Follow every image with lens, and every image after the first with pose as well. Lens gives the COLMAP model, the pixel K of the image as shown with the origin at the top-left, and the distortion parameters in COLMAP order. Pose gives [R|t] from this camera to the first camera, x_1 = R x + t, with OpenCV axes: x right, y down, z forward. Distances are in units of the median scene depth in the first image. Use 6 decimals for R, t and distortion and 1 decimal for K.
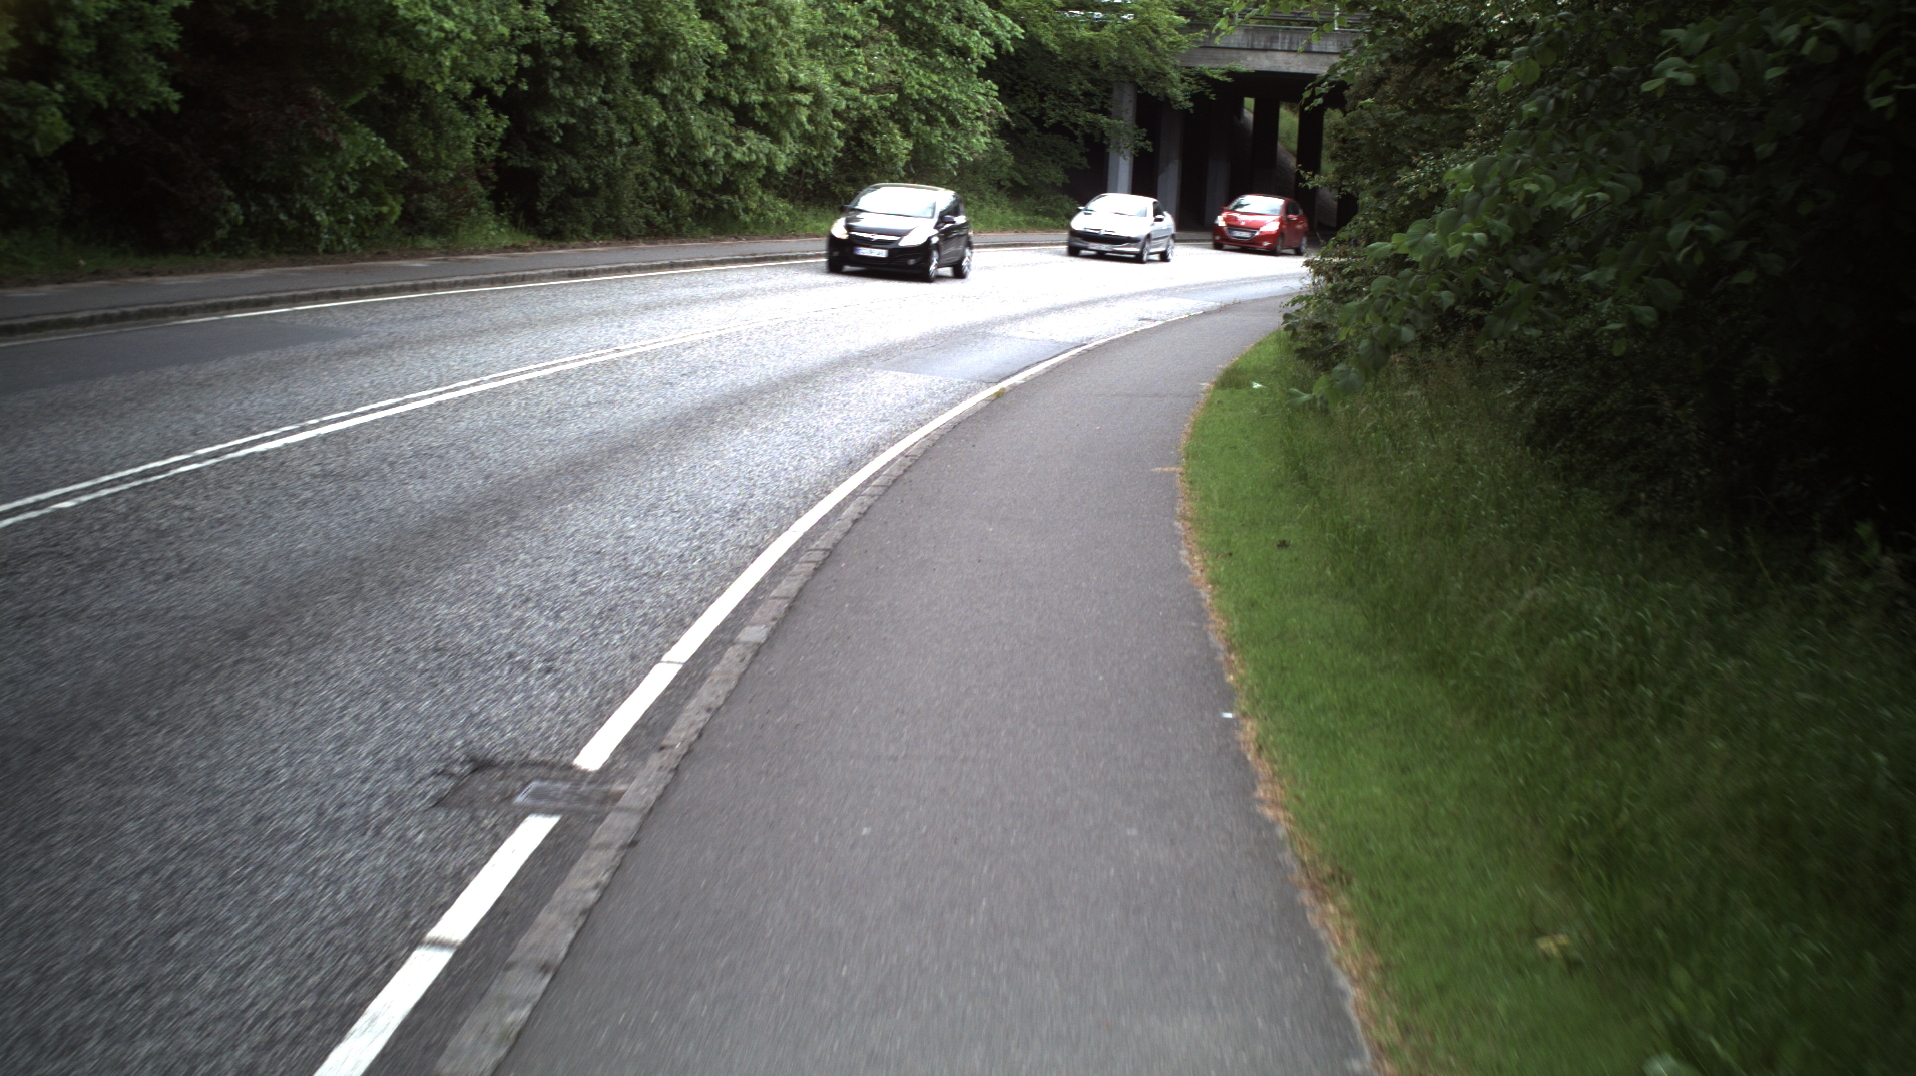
lens RADIAL K [[3450.5, 0, 958.0], [0, 3450.5, 538.0], [0, 0, 1]] dist [-0.254262, 0.231404]
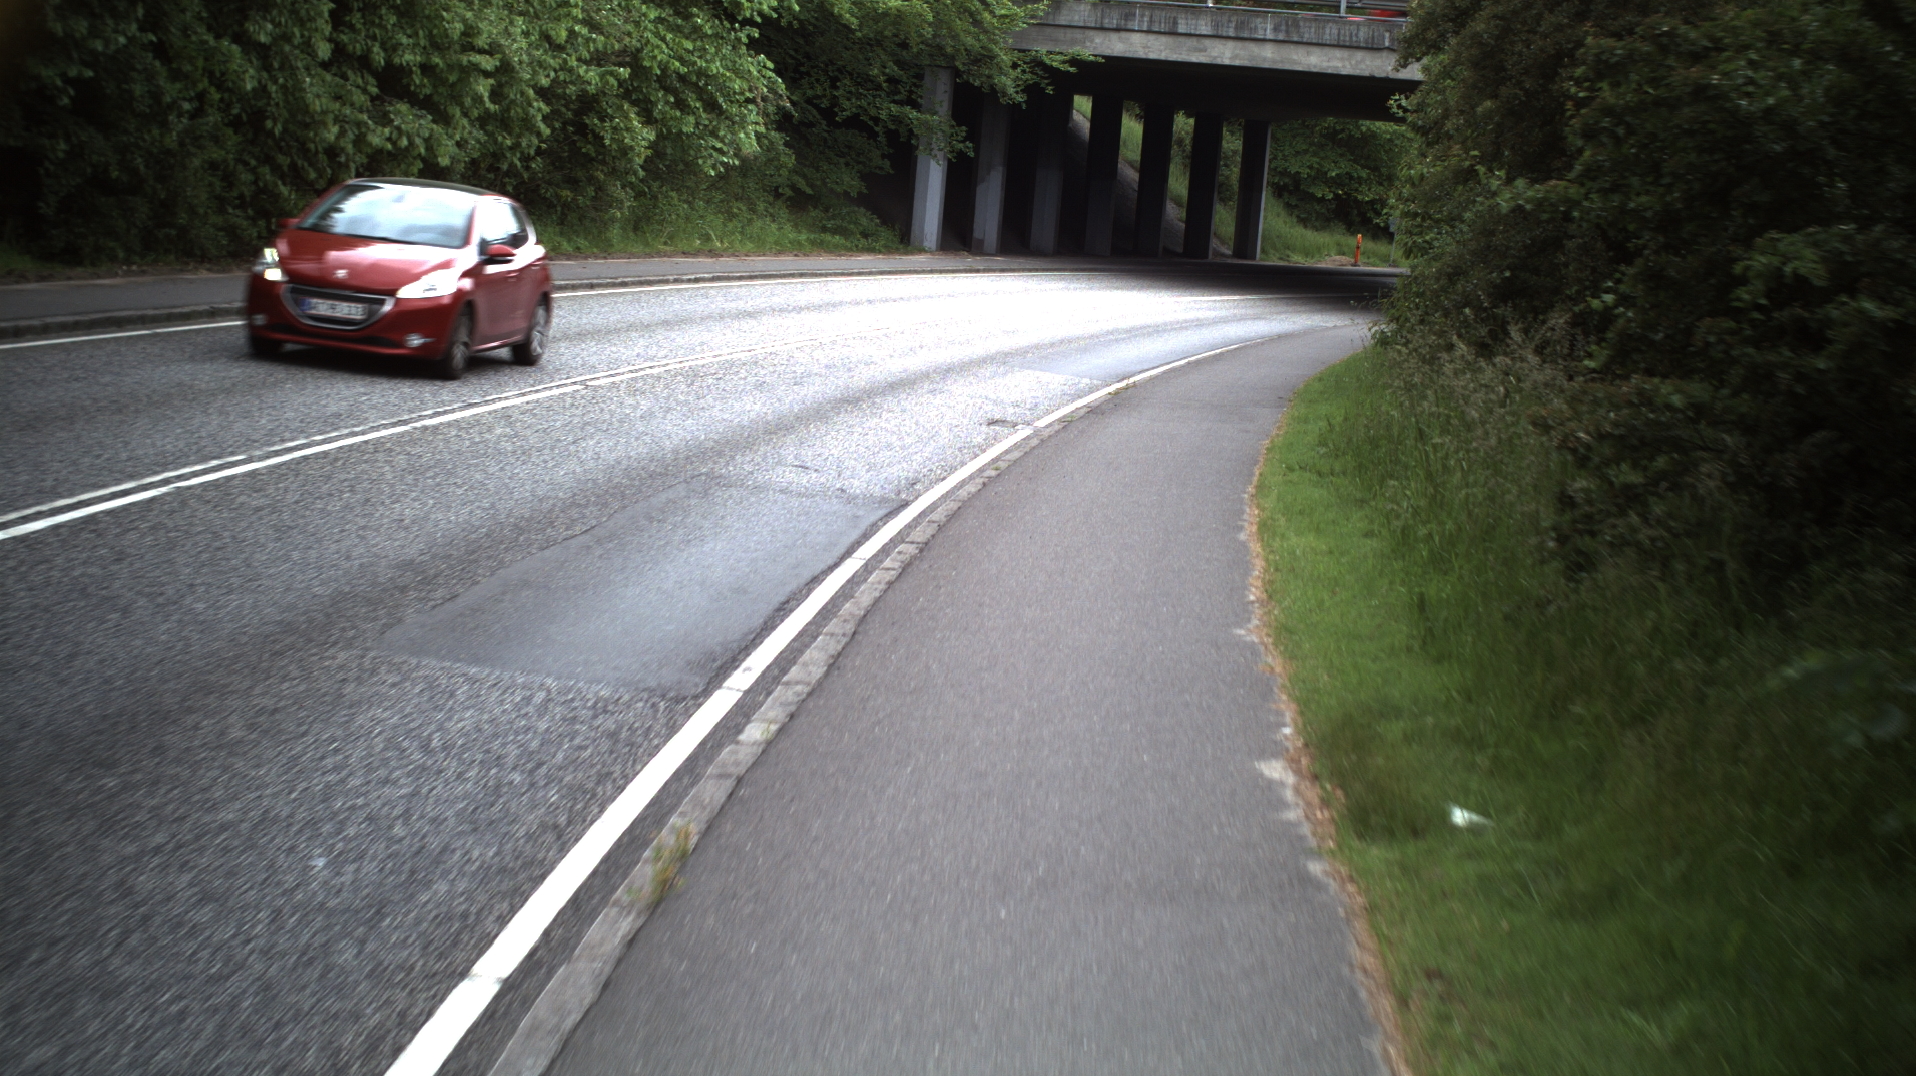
lens RADIAL K [[3450.5, 0, 958.0], [0, 3450.5, 538.0], [0, 0, 1]] dist [-0.254262, 0.231404]
pose [[0.997807, 0.020893, 0.062802, 0.009482], [-0.020700, 0.999779, -0.003727, -0.037501], [-0.062866, 0.002418, 0.998019, 0.368469]]
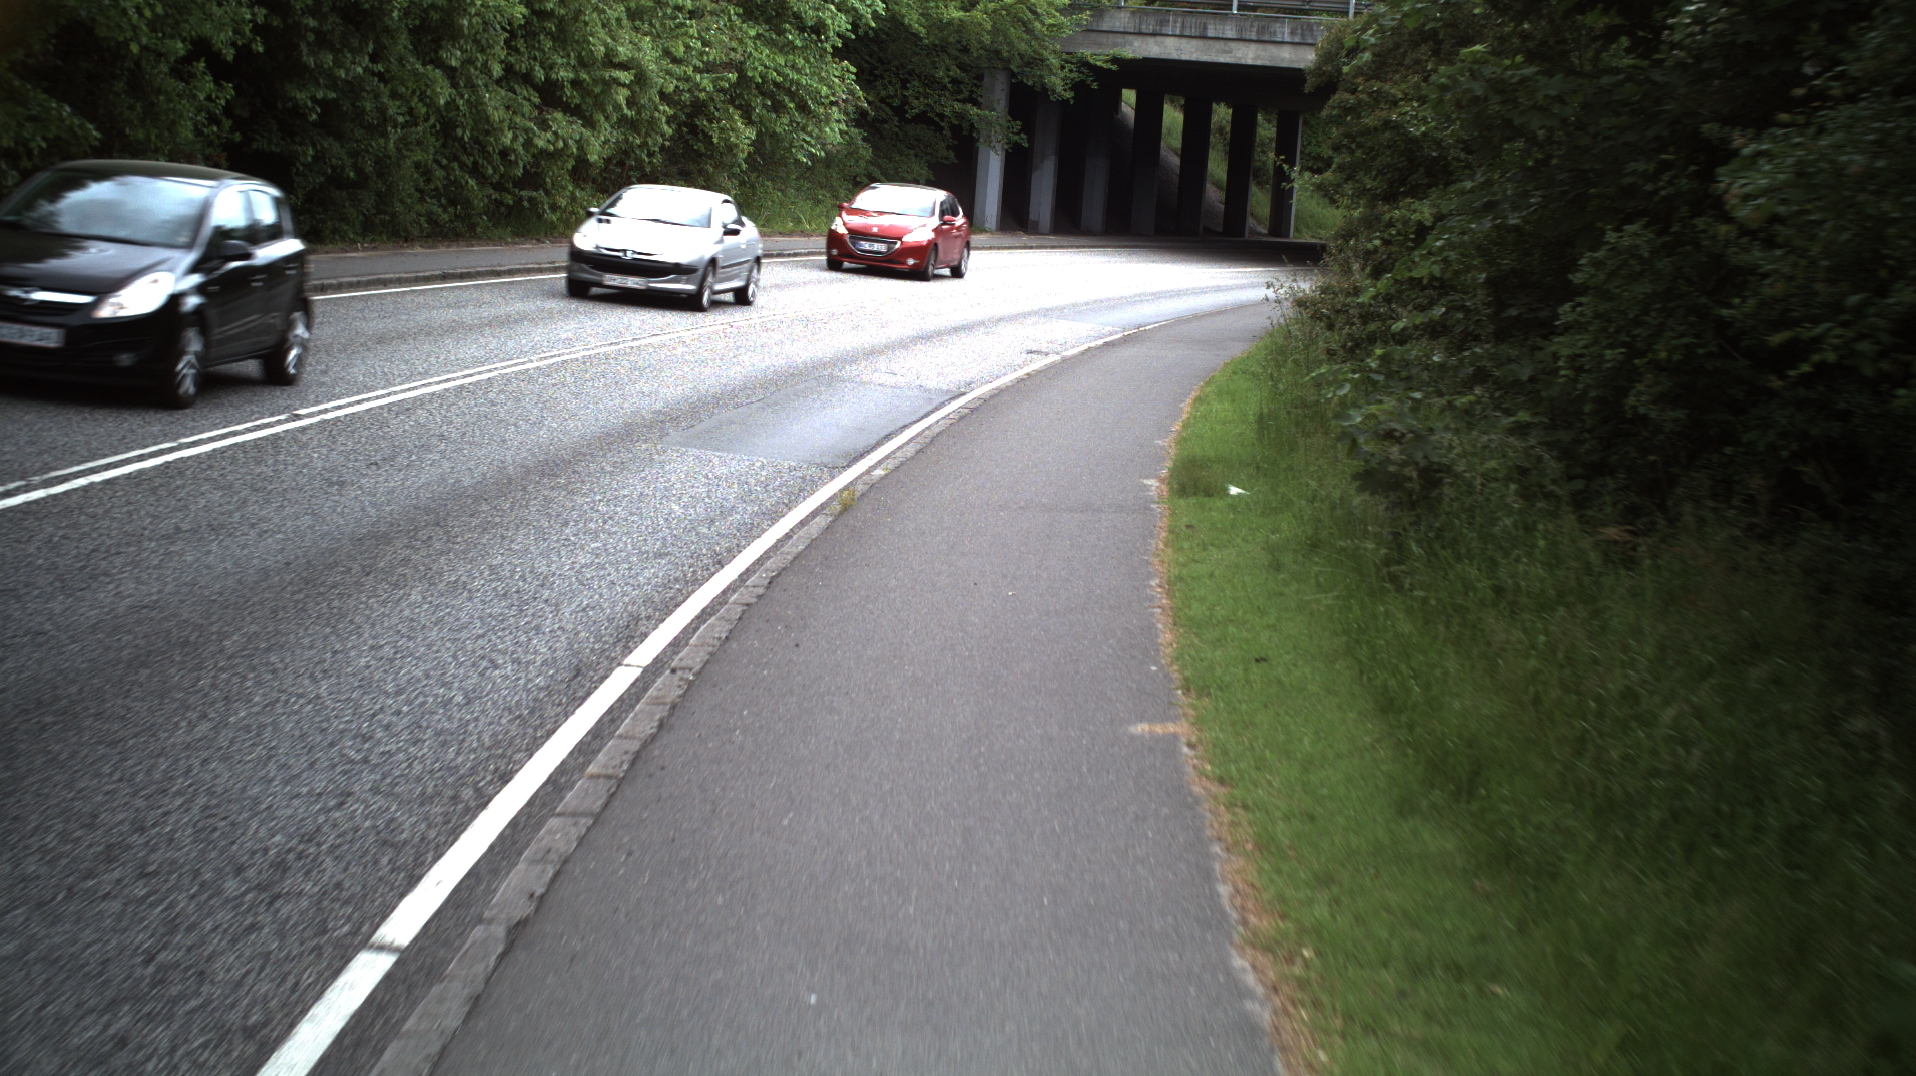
lens RADIAL K [[3450.5, 0, 958.0], [0, 3450.5, 538.0], [0, 0, 1]] dist [-0.254262, 0.231404]
pose [[0.999018, 0.011903, 0.042679, 0.002741], [-0.011946, 0.999928, 0.000766, -0.018998], [-0.042667, -0.001275, 0.999089, 0.183500]]
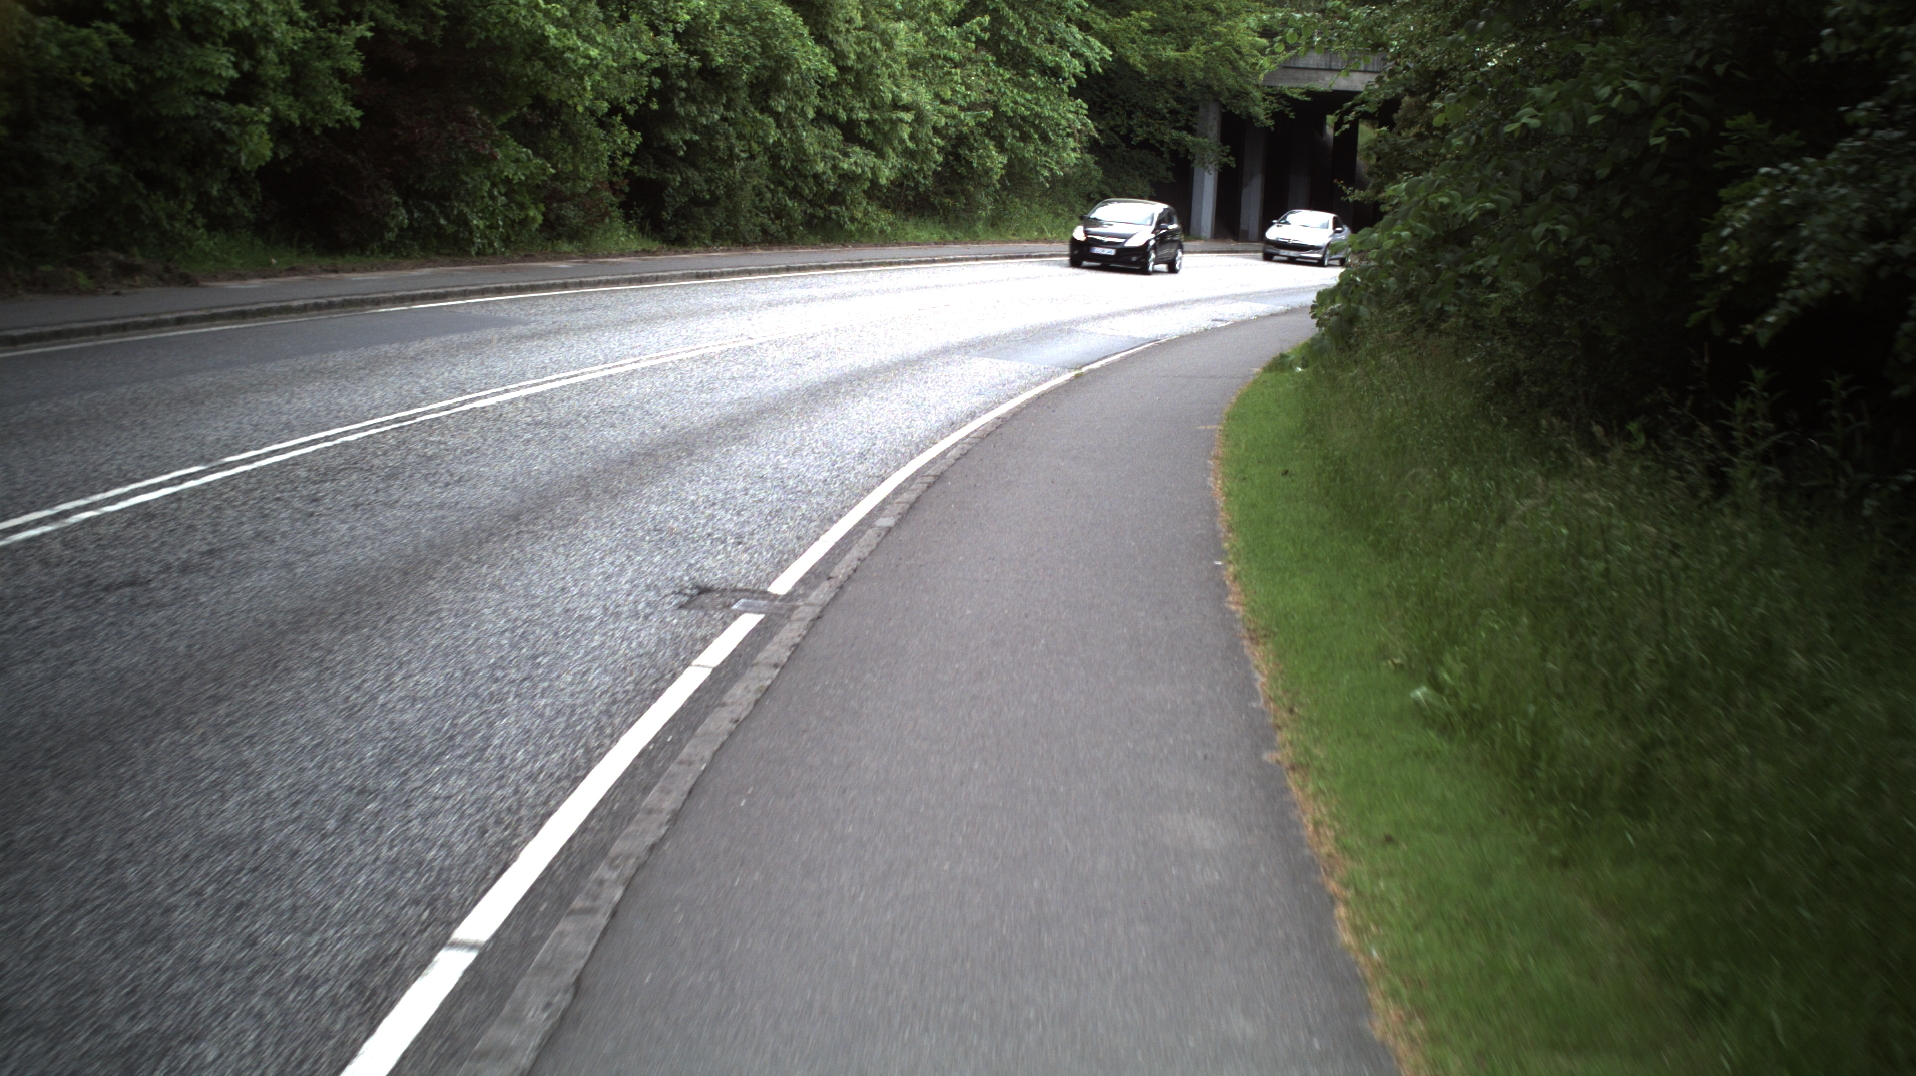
lens RADIAL K [[3450.5, 0, 958.0], [0, 3450.5, 538.0], [0, 0, 1]] dist [-0.254262, 0.231404]
pose [[0.999614, 0.005861, -0.027153, 0.001709], [-0.005961, 0.999976, -0.003604, 0.009551], [0.027131, 0.003764, 0.999625, -0.091110]]
